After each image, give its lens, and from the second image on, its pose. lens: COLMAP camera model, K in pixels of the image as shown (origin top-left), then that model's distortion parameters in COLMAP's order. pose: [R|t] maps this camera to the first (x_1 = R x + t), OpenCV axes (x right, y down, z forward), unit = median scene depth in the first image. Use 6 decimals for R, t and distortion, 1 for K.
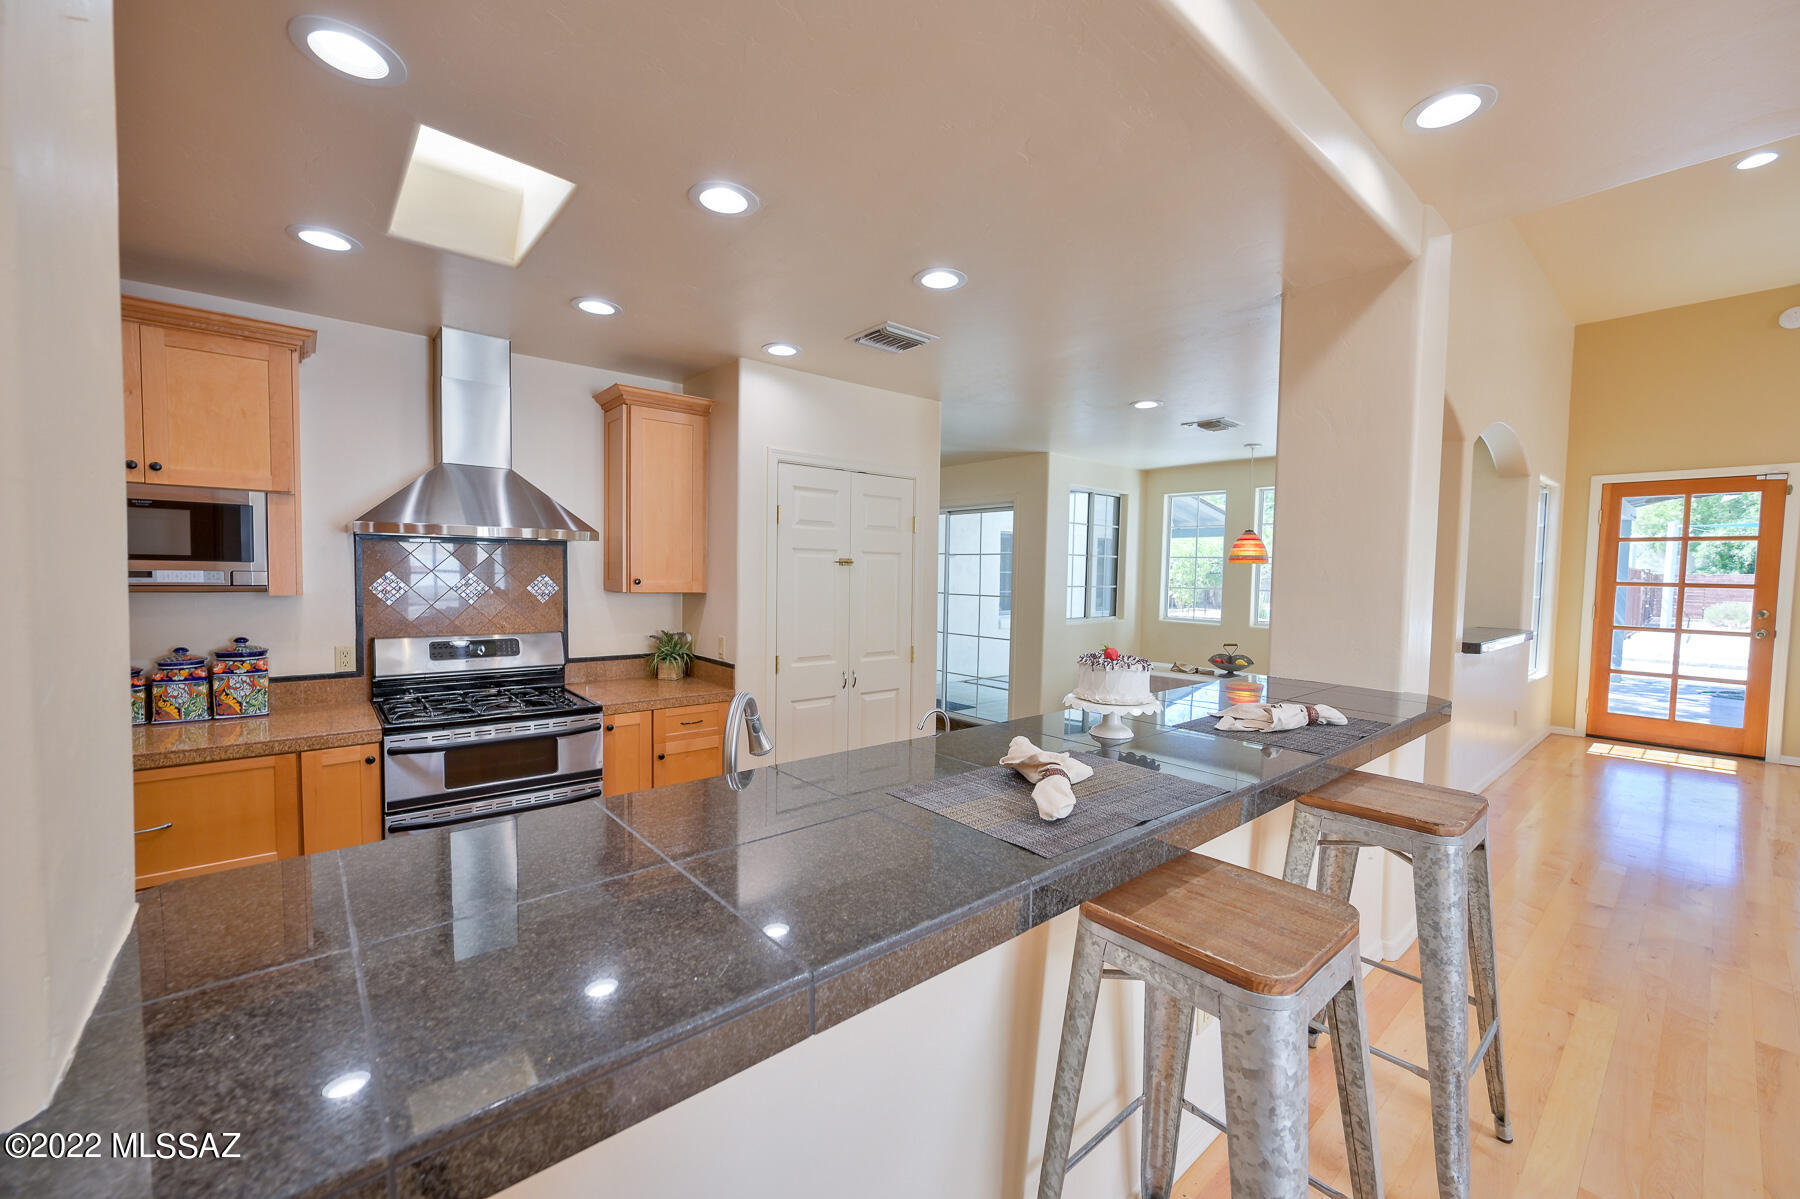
lens RADIAL K [[708.8, 0, 900.6], [0, 708.8, 604.4], [0, 0, 1]] dist [-0.000894, 0.000324]
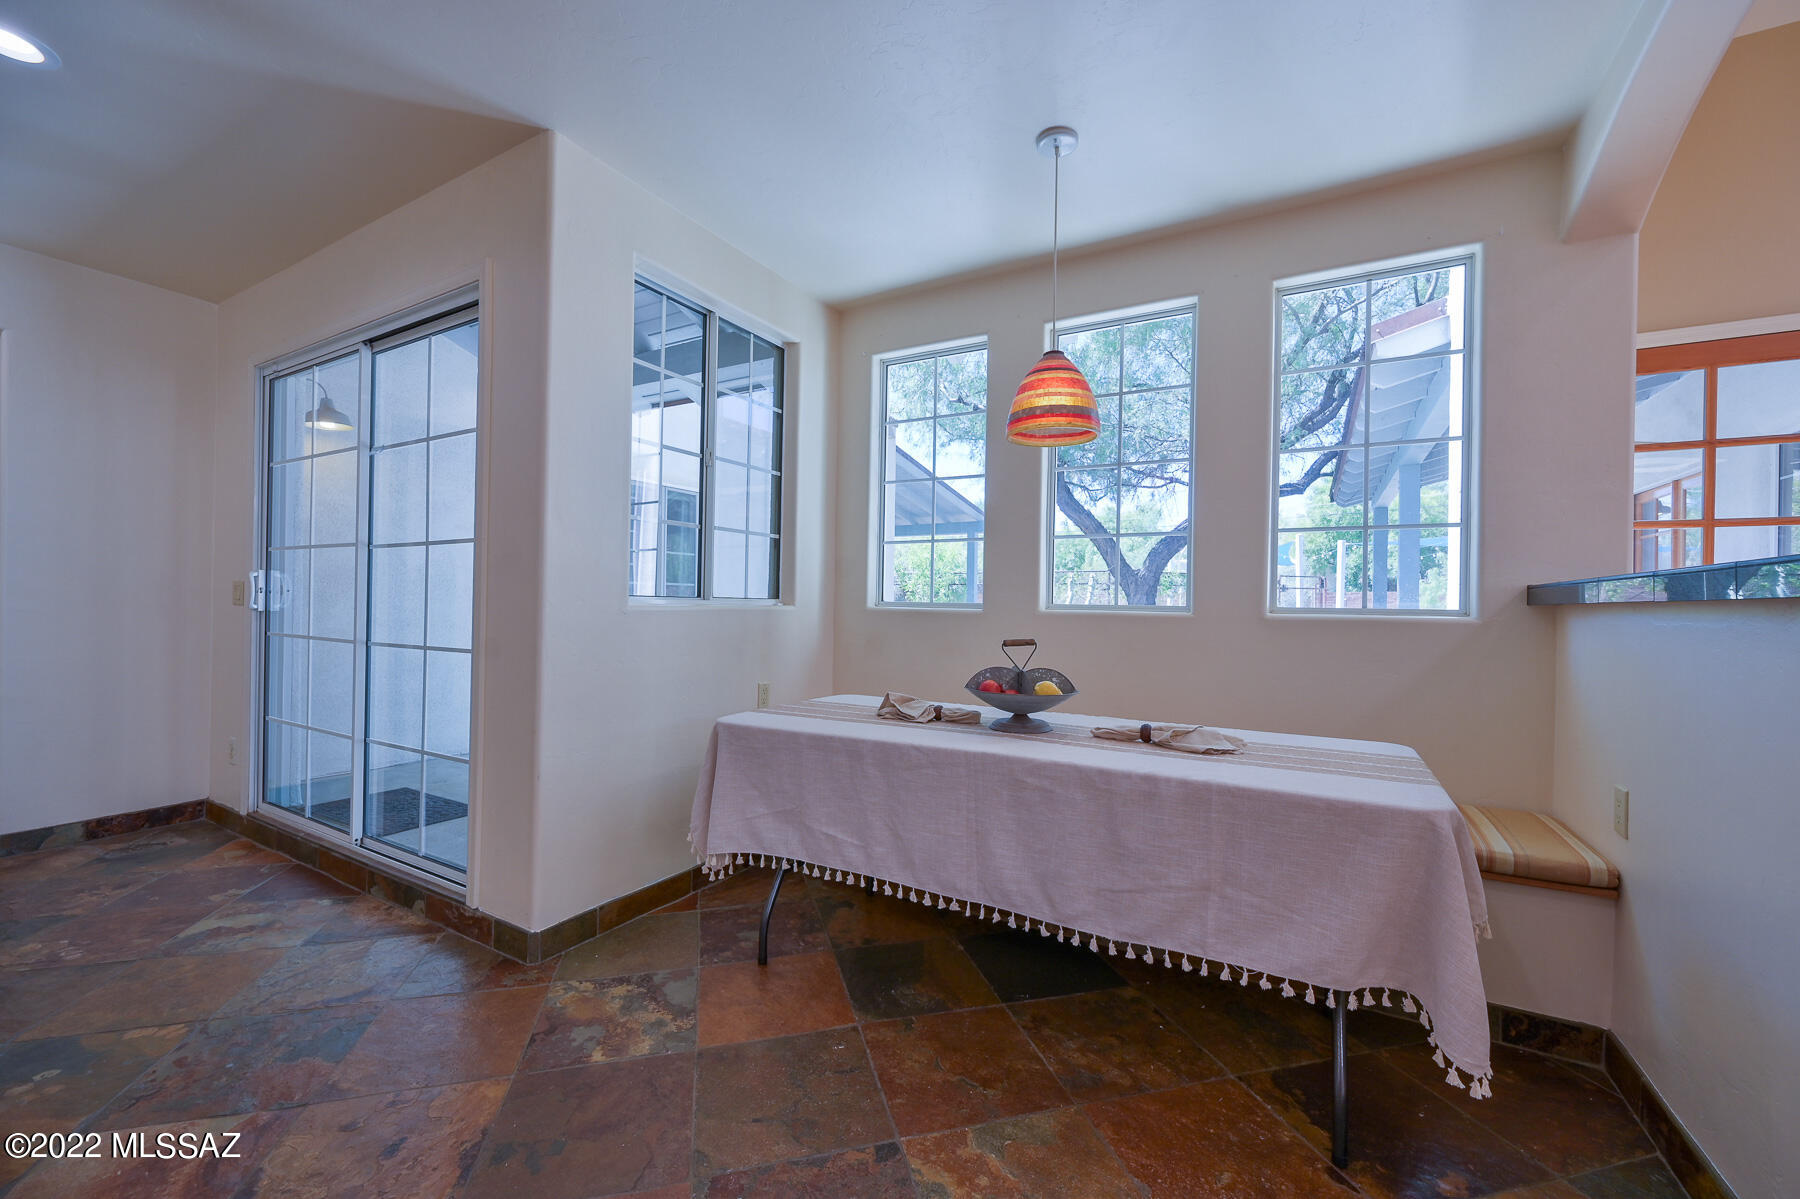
lens RADIAL K [[708.8, 0, 903.9], [0, 708.8, 606.0], [0, 0, 1]] dist [-0.000894, 0.000324]
pose [[0.940806, -0.002903, 0.338934, 0.411435], [0.016319, 0.999192, -0.036740, 0.074197], [-0.338554, 0.040097, 0.940092, 0.976913]]
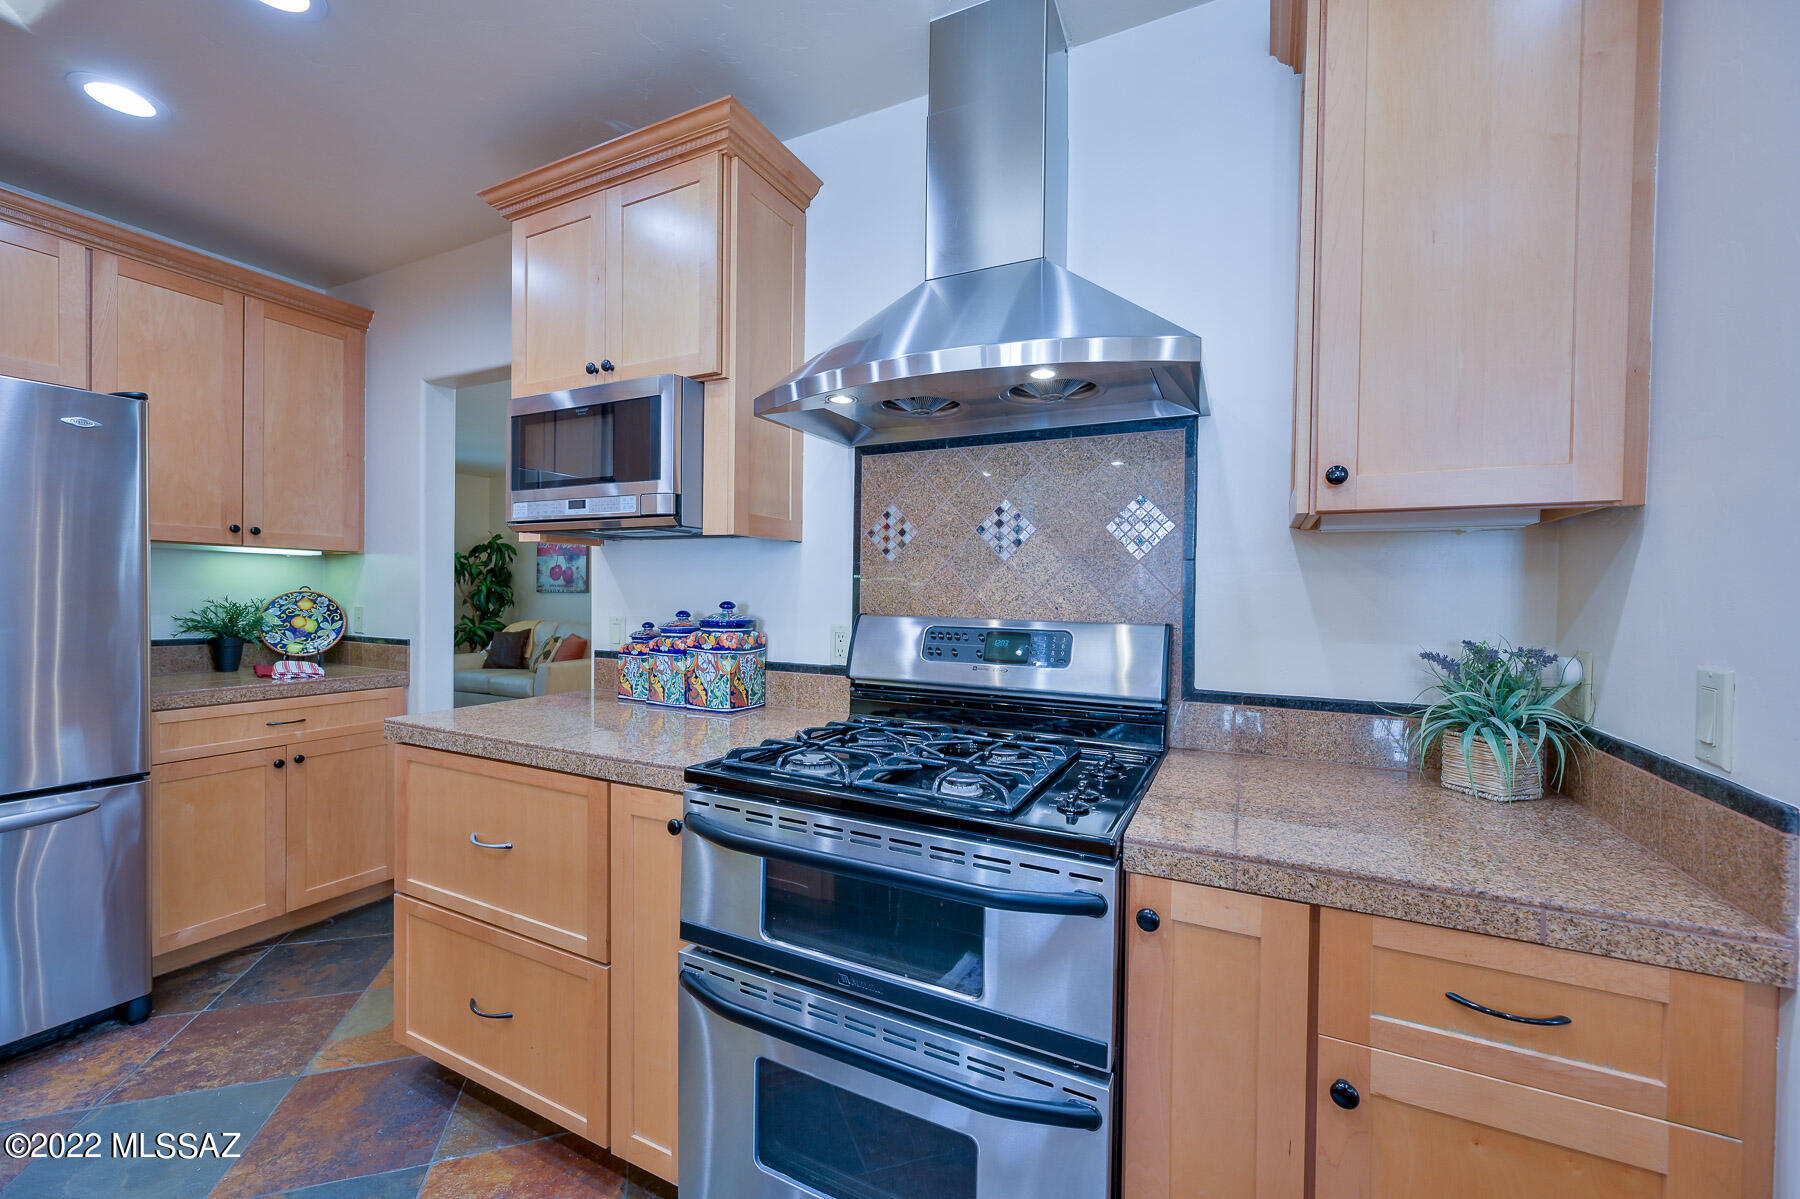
lens RADIAL K [[708.8, 0, 893.4], [0, 708.8, 604.8], [0, 0, 1]] dist [-0.000894, 0.000324]
pose [[0.400237, 0.002071, -0.916409, -0.143138], [-0.048889, 0.998622, -0.019095, 0.040888], [0.915106, 0.052445, 0.399787, 0.638347]]
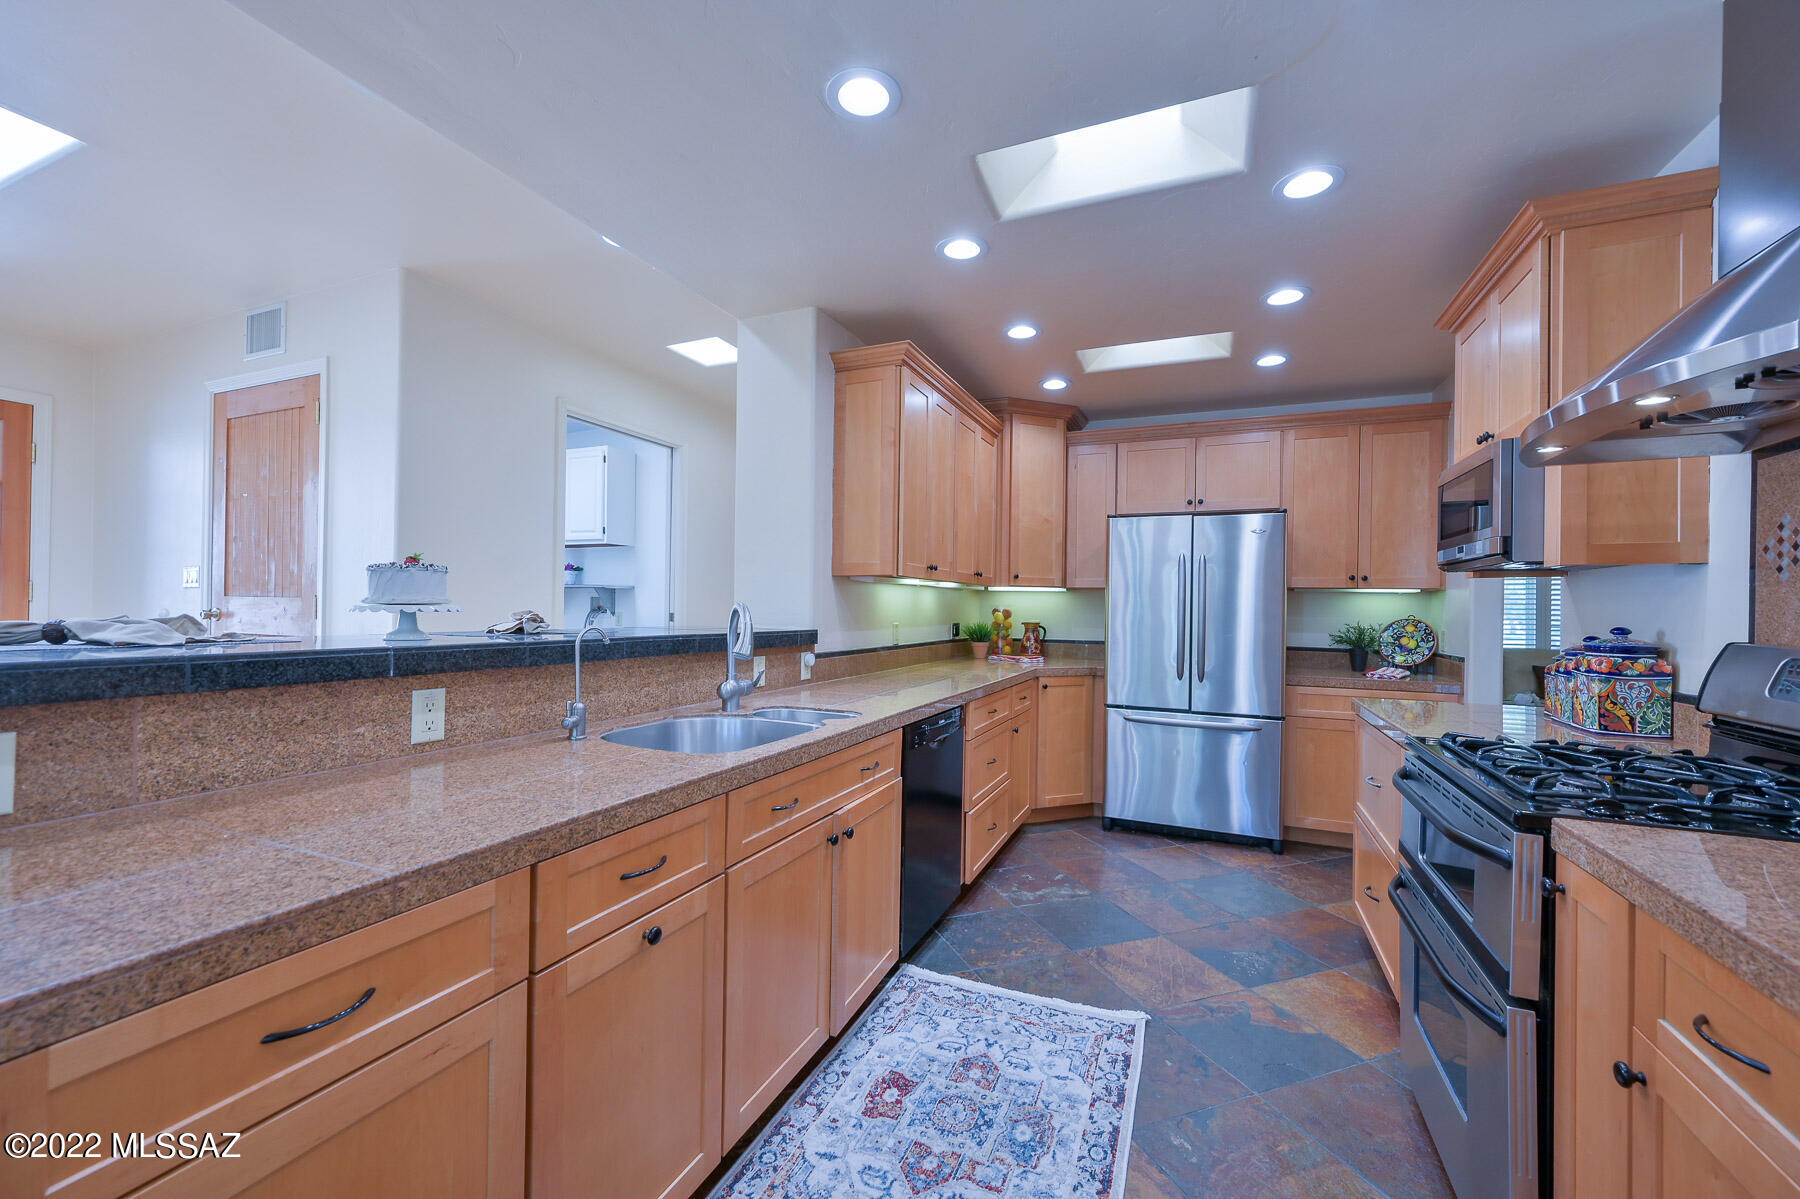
lens RADIAL K [[708.8, 0, 901.7], [0, 708.8, 607.6], [0, 0, 1]] dist [-0.000894, 0.000324]
pose [[-0.894205, -0.030221, -0.446636, 0.050409], [-0.050414, 0.998170, 0.033393, 0.028649], [0.444810, 0.052376, -0.894092, 0.978553]]
